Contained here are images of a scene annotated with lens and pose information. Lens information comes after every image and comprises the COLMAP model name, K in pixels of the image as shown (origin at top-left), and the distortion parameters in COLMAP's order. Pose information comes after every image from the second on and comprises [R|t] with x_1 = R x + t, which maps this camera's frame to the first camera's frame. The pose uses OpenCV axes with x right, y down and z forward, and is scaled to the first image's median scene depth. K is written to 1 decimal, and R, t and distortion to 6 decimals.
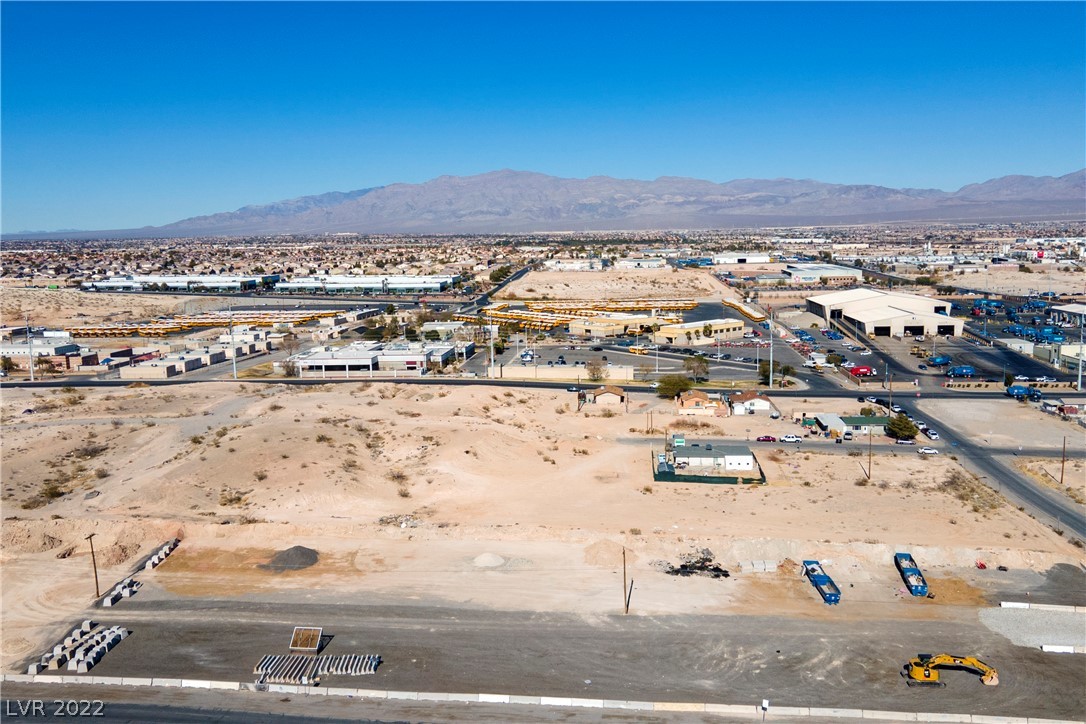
lens RADIAL K [[967.7, 0, 543.0], [0, 967.7, 362.0], [0, 0, 1]] dist [0.002767, 0.095099]
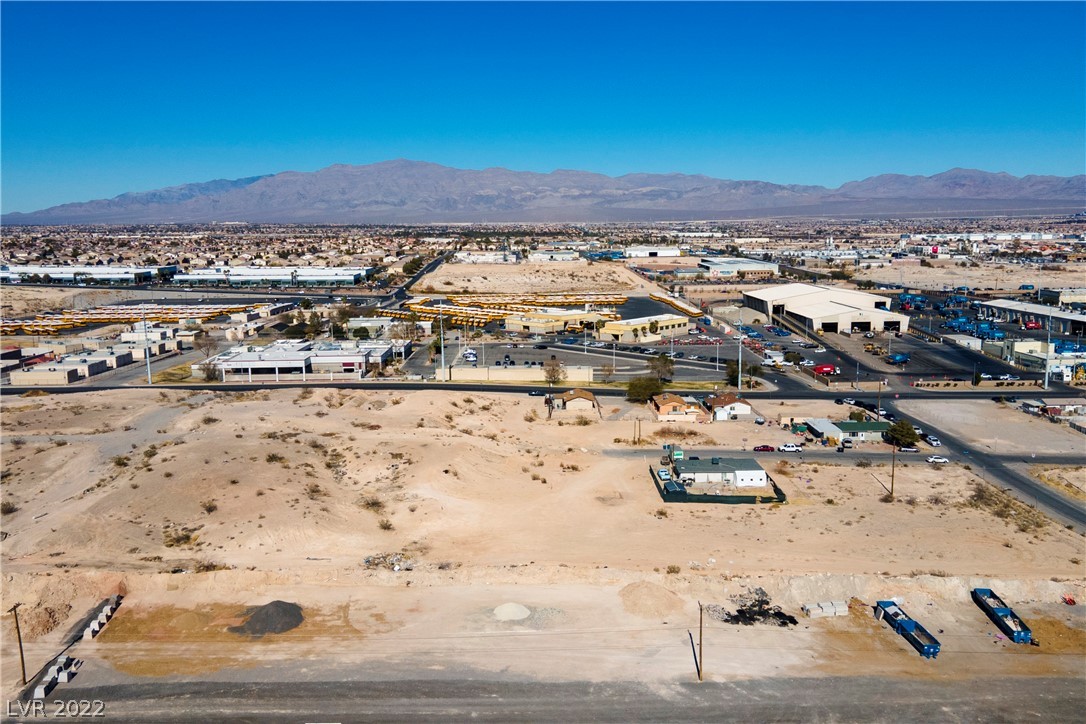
lens RADIAL K [[967.7, 0, 543.0], [0, 967.7, 362.0], [0, 0, 1]] dist [0.002767, 0.095099]
pose [[0.994033, -0.006356, 0.108890, -0.065713], [0.005467, 0.999949, 0.008463, -0.009965], [-0.108939, -0.007817, 0.994018, 0.091123]]
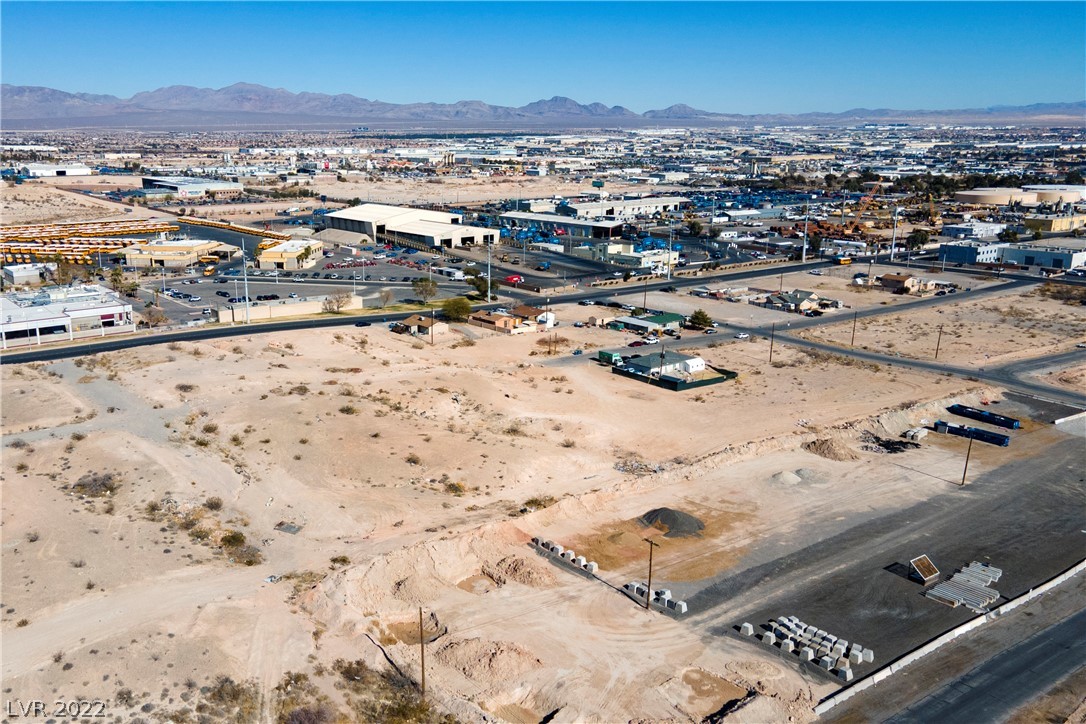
lens RADIAL K [[964.9, 0, 479.9], [0, 964.9, 361.6], [0, 0, 1]] dist [0.048071, -0.003512]
pose [[0.733744, -0.141225, 0.664586, -0.554970], [0.079164, 0.989267, 0.122818, -0.045272], [-0.674798, -0.037506, 0.737049, 0.242145]]
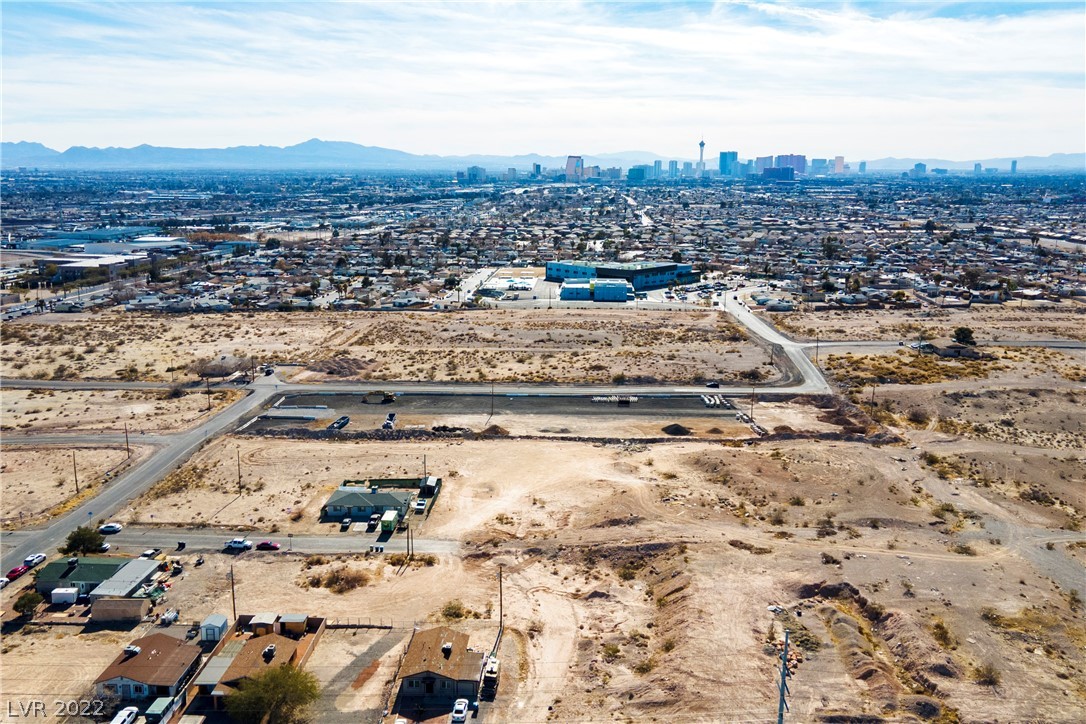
lens RADIAL K [[964.9, 0, 479.9], [0, 964.9, 361.6], [0, 0, 1]] dist [0.048071, -0.003512]
pose [[-0.999826, 0.018553, 0.001987, 0.047160], [0.018180, 0.944631, 0.327631, -0.265896], [0.004202, 0.327610, -0.944804, 1.428294]]
